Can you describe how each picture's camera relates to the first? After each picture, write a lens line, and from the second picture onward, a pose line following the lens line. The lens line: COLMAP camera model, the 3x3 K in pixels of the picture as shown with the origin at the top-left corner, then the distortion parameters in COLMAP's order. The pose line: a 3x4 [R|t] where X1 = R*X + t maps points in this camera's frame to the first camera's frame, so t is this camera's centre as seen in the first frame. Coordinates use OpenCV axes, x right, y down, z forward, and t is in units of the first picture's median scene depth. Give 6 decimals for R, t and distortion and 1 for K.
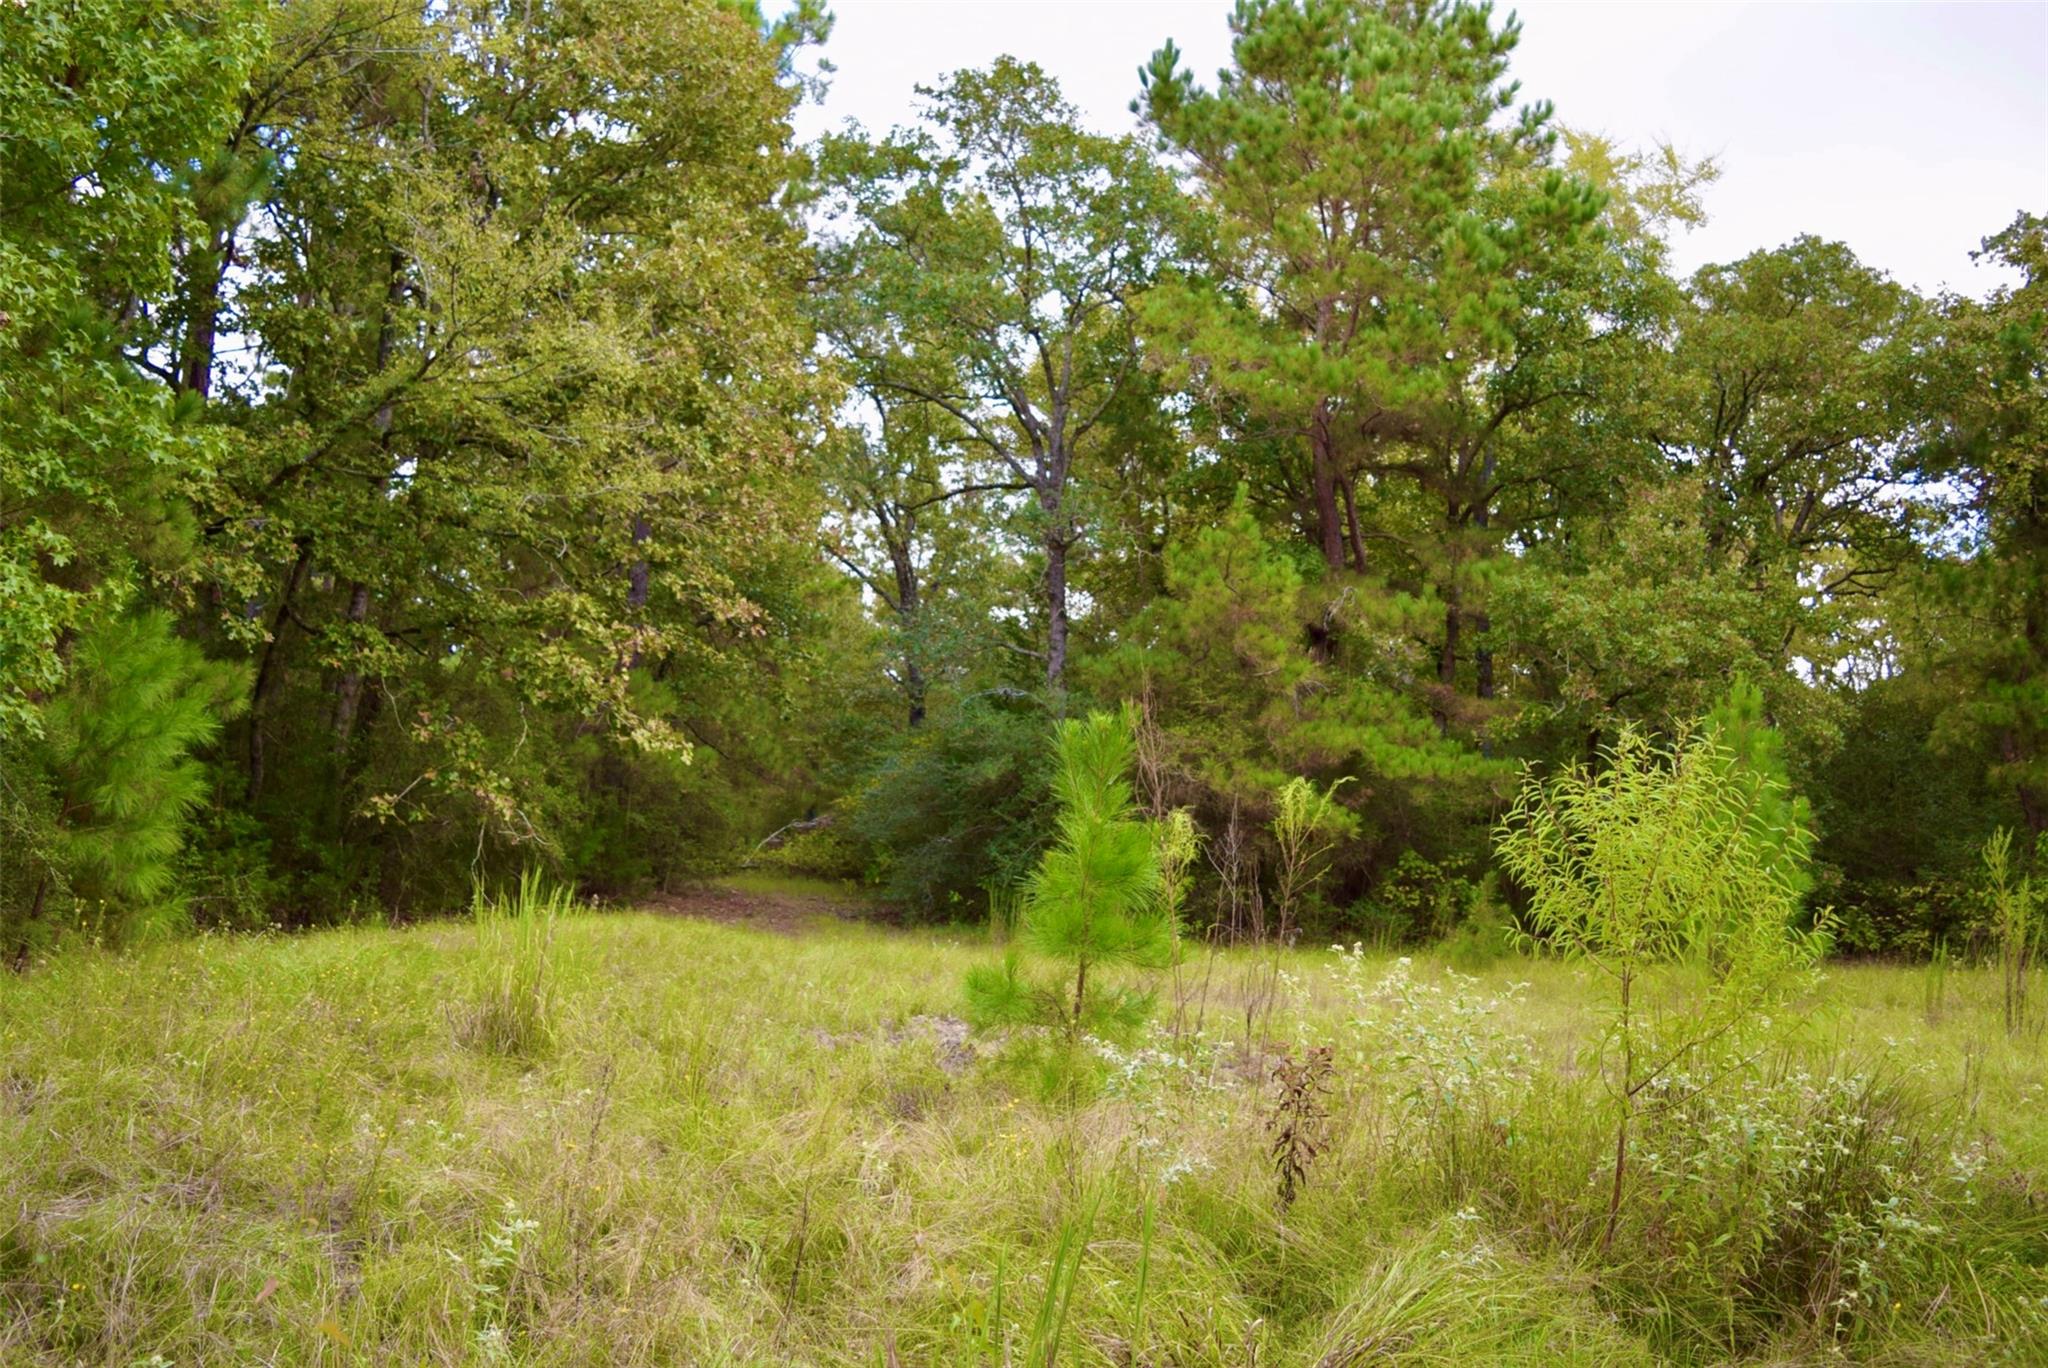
lens RADIAL K [[1572.1, 0, 1020.4], [0, 1572.1, 694.0], [0, 0, 1]] dist [-0.007007, 0.002642]
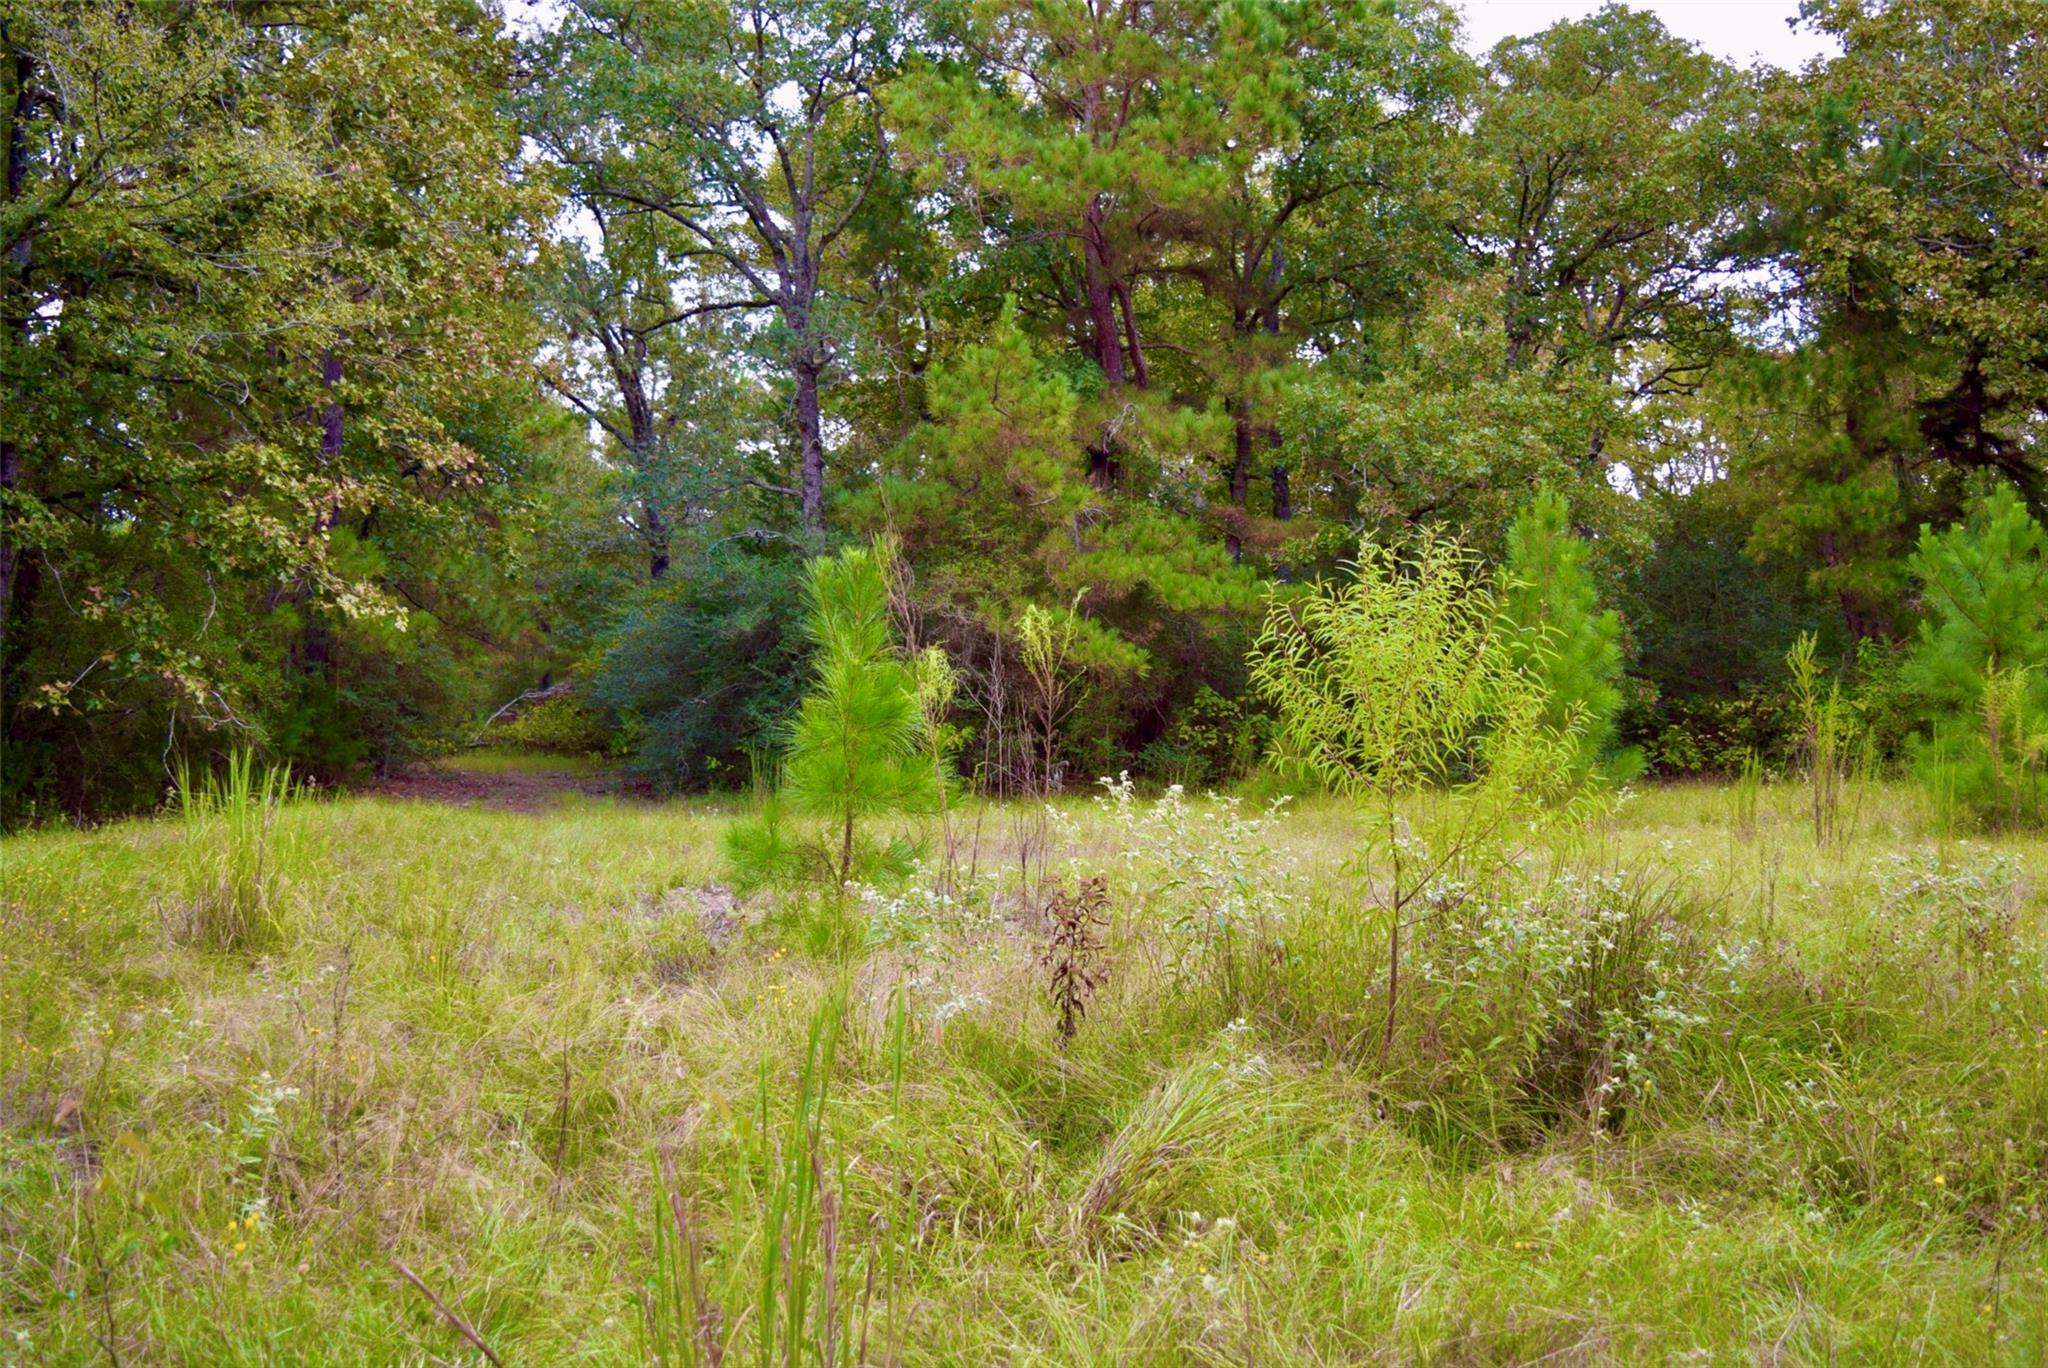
lens RADIAL K [[2056.9, 0, 1024.0], [0, 2056.9, 684.0], [0, 0, 1]] dist [-0.054330, 0.018505]
pose [[0.993101, -0.050372, 0.105895, 0.013171], [0.043592, 0.996907, 0.065399, 0.013618], [-0.108862, -0.060332, 0.992224, -0.187176]]
